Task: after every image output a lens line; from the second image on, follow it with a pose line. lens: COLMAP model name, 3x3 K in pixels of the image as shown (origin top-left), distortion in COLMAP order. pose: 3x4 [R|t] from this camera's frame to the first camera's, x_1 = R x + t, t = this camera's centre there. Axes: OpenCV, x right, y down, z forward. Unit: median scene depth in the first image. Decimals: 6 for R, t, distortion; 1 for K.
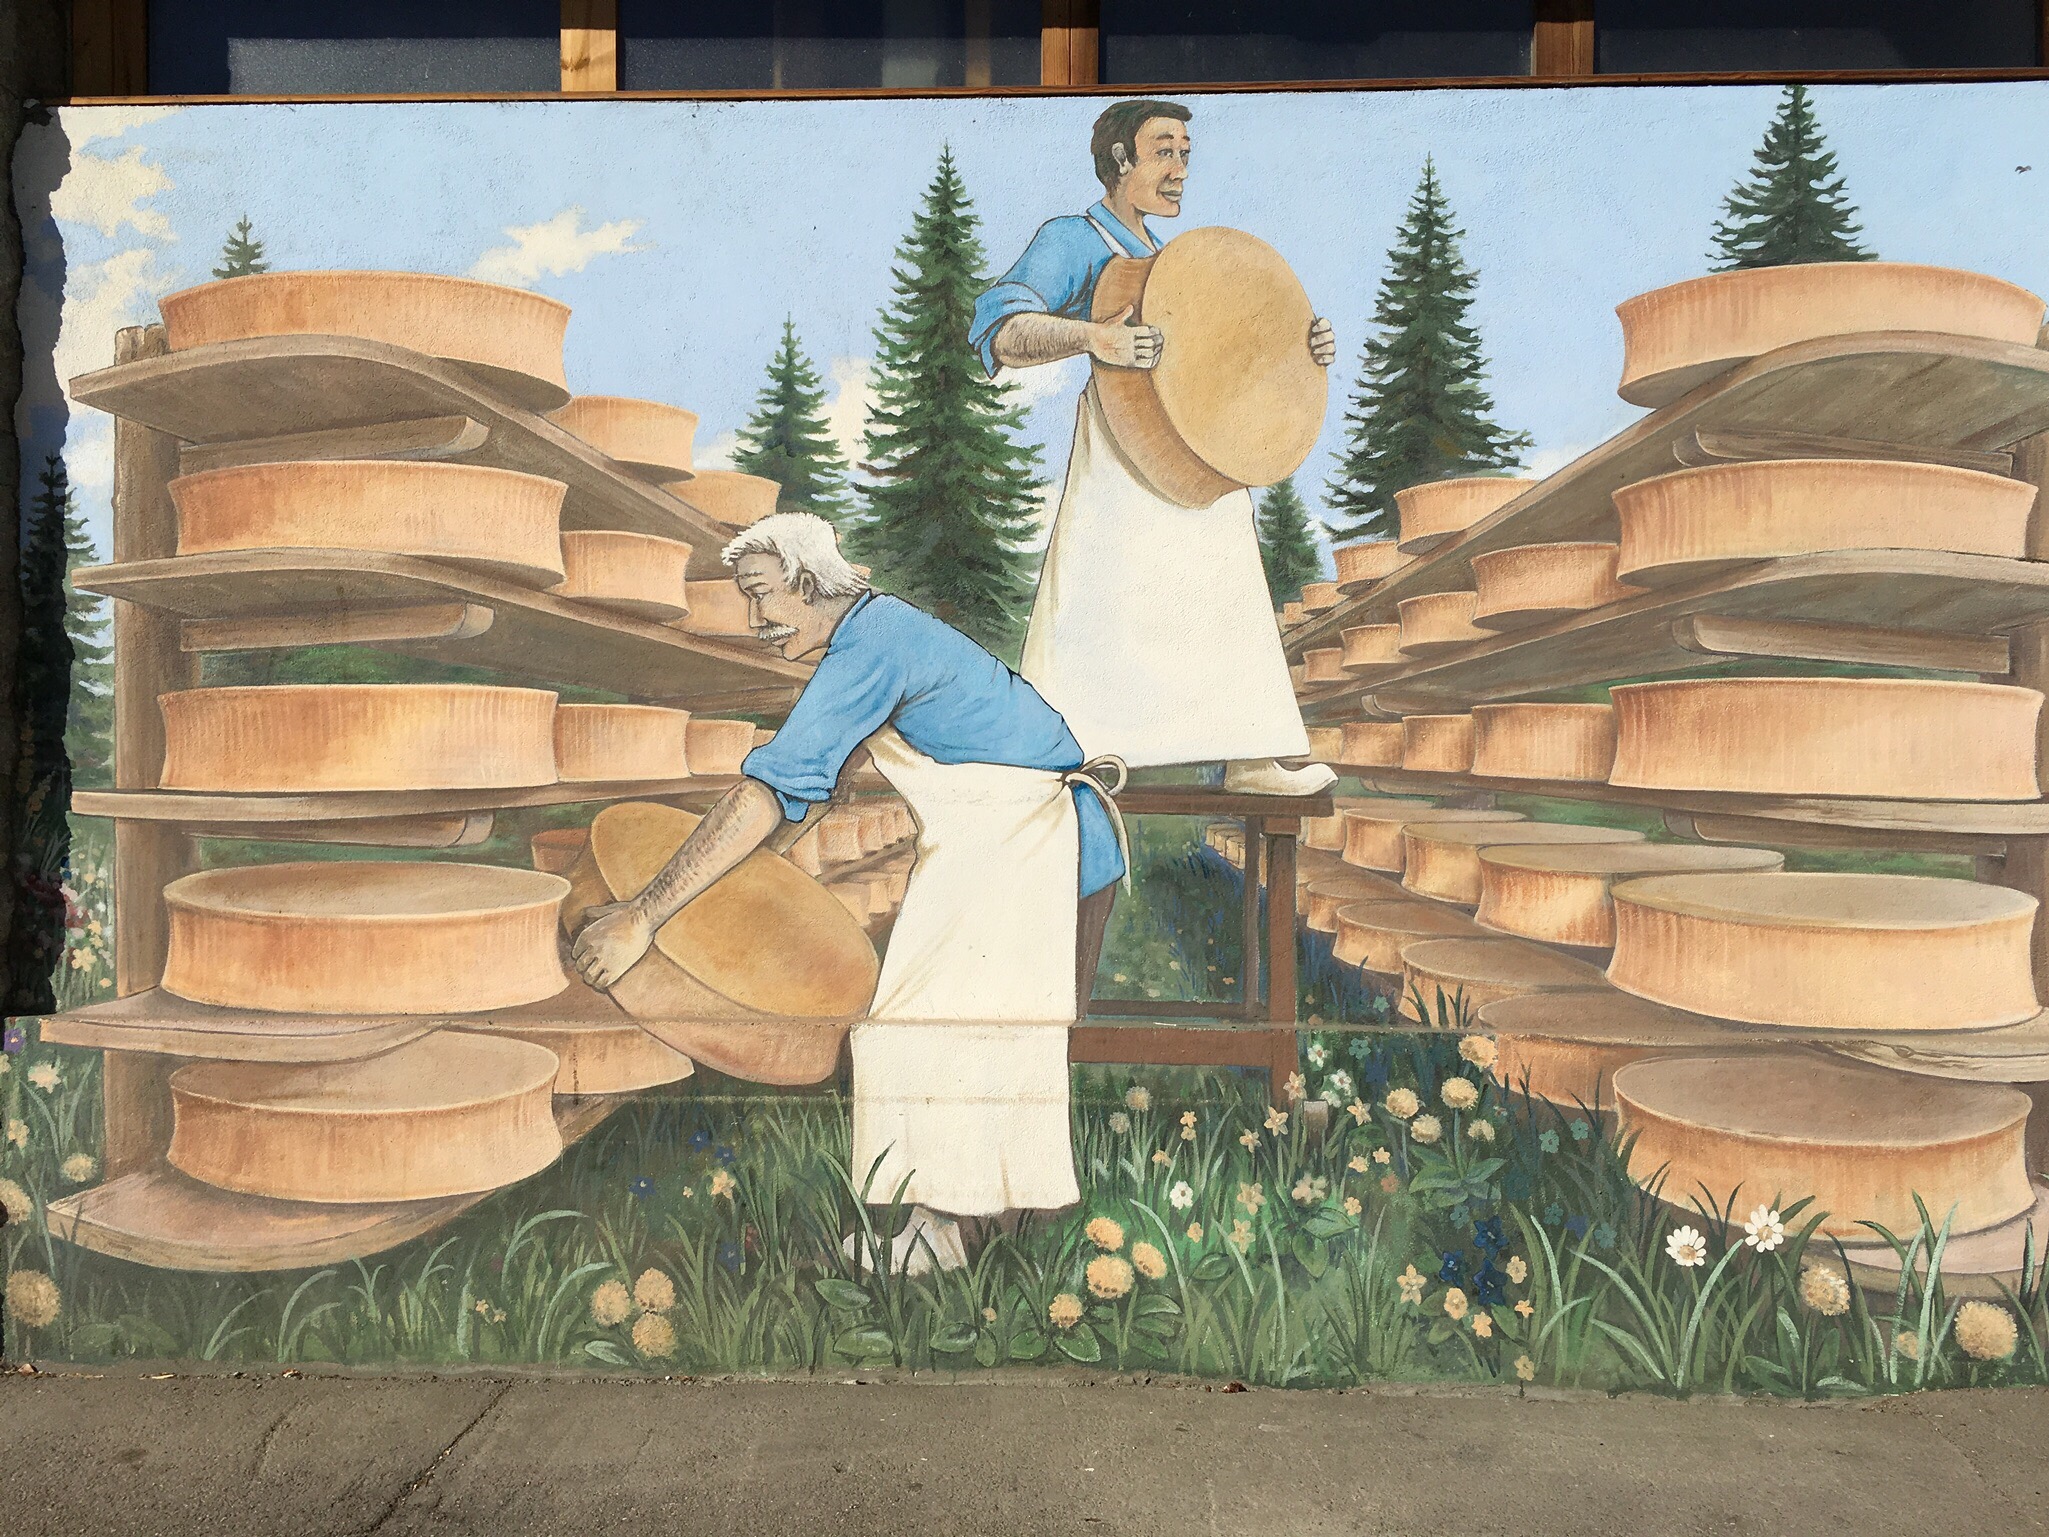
lens RADIAL K [[1770.2, 0, 1024.2], [0, 1770.2, 774.6], [0, 0, 1]] dist [0.057235, -0.024577]
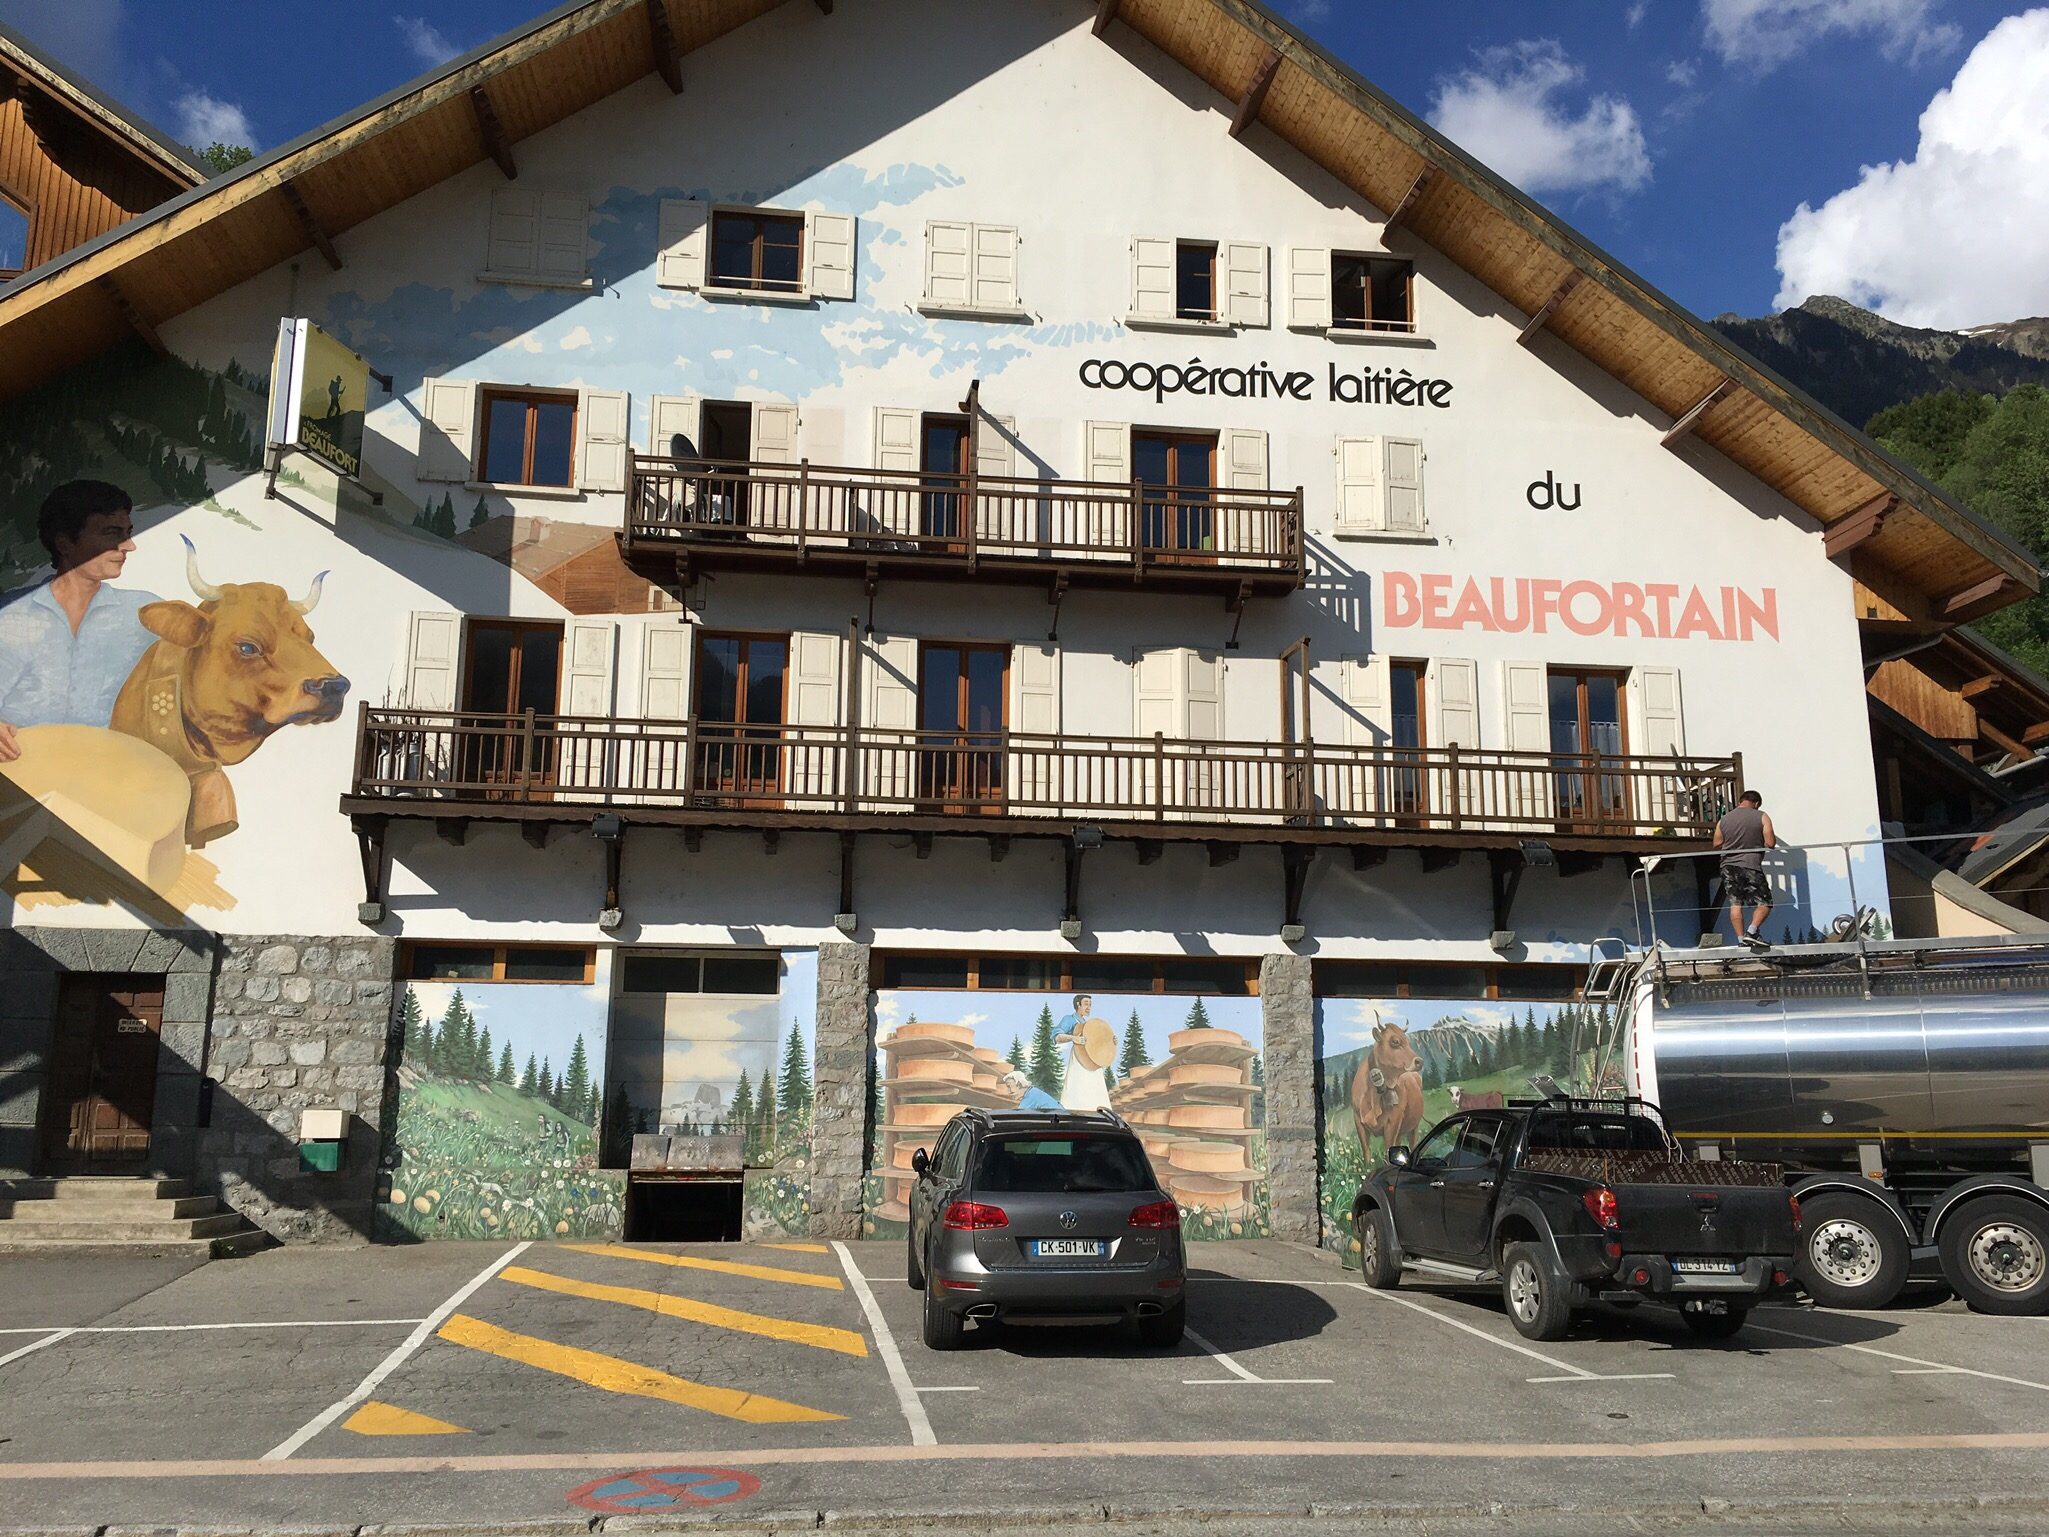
lens RADIAL K [[1770.2, 0, 1026.8], [0, 1770.2, 775.9], [0, 0, 1]] dist [0.057235, -0.024577]
pose [[0.983309, 0.041008, 0.177259, -1.064650], [-0.001948, 0.976586, -0.215120, 0.126289], [-0.181930, 0.211185, 0.960366, -4.206395]]
